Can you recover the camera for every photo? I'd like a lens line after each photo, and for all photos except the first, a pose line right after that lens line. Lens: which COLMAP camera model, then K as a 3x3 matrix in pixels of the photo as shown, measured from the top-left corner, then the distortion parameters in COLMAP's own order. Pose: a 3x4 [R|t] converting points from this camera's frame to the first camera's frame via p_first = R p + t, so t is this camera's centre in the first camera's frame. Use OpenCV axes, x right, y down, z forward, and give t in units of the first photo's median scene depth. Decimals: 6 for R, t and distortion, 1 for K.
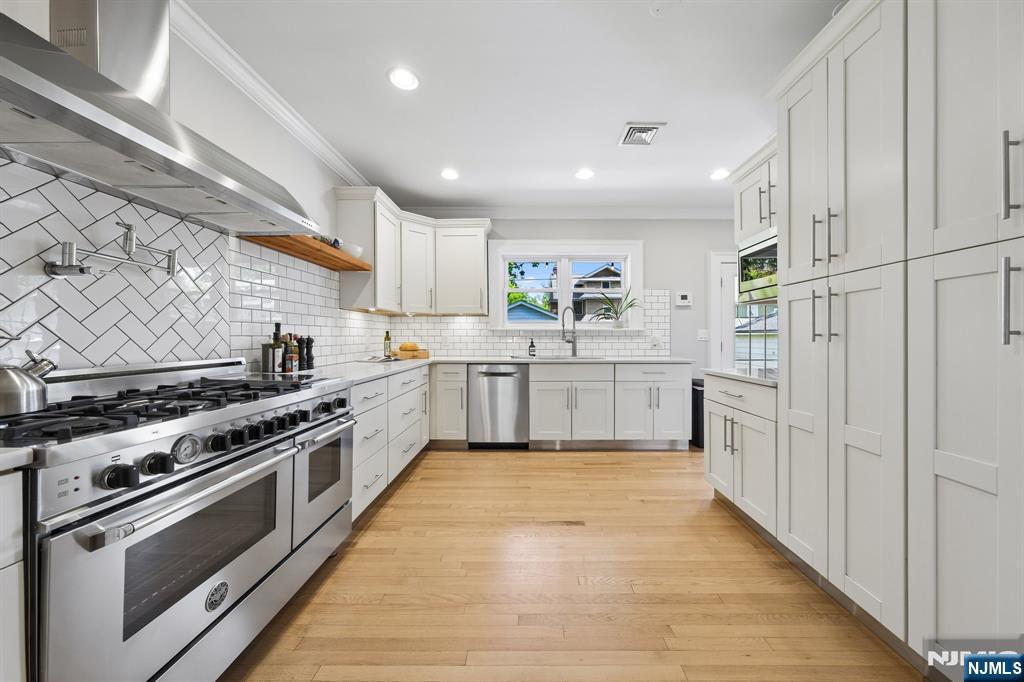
lens RADIAL K [[361.2, 0, 518.5], [0, 361.2, 337.5], [0, 0, 1]] dist [-0.000738, 0.001780]
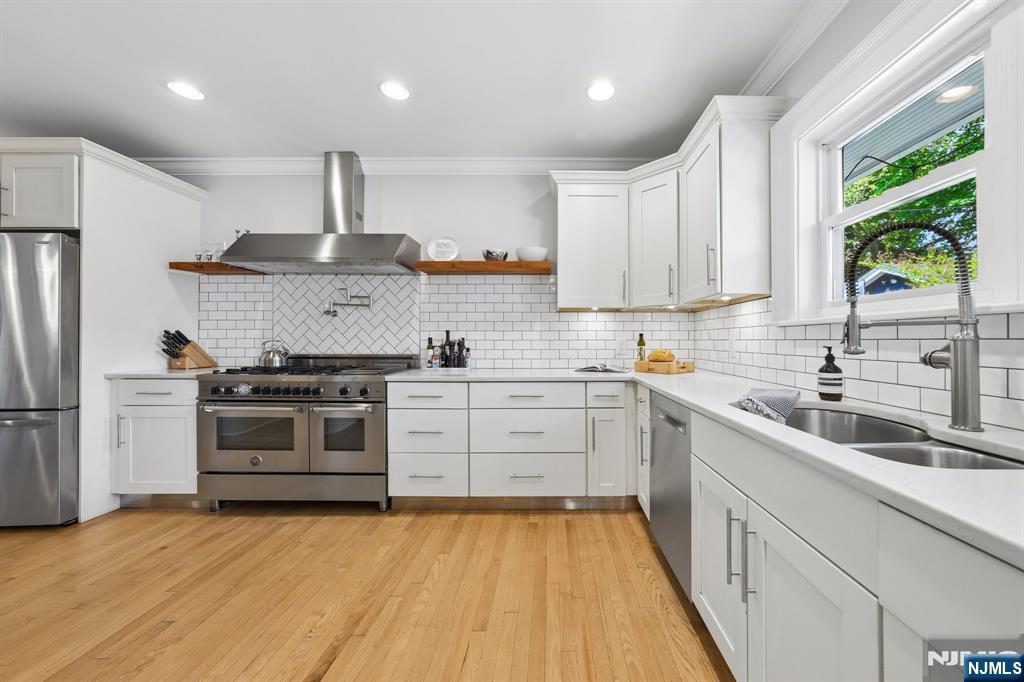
lens RADIAL K [[361.2, 0, 513.8], [0, 361.2, 337.7], [0, 0, 1]] dist [-0.000738, 0.001780]
pose [[0.024460, -0.007292, -0.999674, 0.571820], [-0.001976, 0.999971, -0.007342, -0.003867], [0.999699, 0.002155, 0.024445, 1.046643]]
